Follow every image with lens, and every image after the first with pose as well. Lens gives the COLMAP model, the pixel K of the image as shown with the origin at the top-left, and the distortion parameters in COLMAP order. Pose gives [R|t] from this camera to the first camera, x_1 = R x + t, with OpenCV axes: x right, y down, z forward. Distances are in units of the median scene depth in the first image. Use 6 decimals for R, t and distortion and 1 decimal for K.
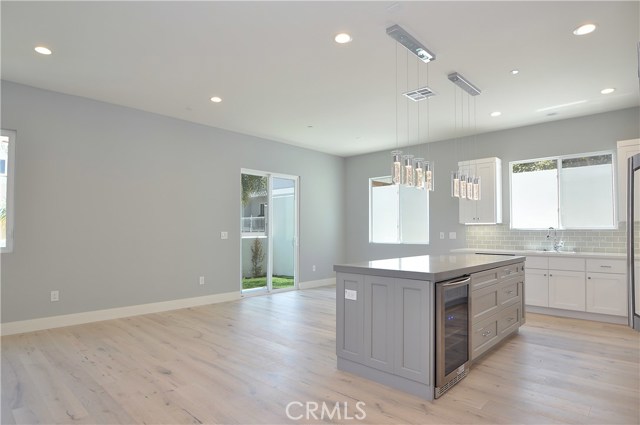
lens RADIAL K [[355.1, 0, 320.0], [0, 355.1, 234.6], [0, 0, 1]] dist [-0.049136, 0.000084]
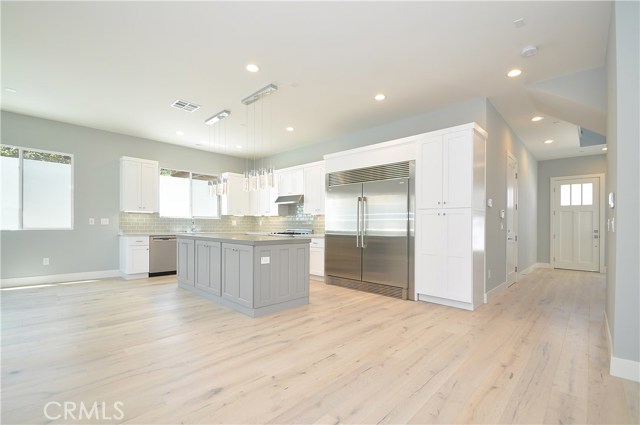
lens RADIAL K [[287.7, 0, 317.1], [0, 287.7, 226.0], [0, 0, 1]] dist [-0.003000, -0.000350]
pose [[0.010822, -0.002034, 0.999939, -0.791884], [-0.004787, 0.999986, 0.002086, 0.018854], [-0.999930, -0.004809, 0.010812, 0.567708]]
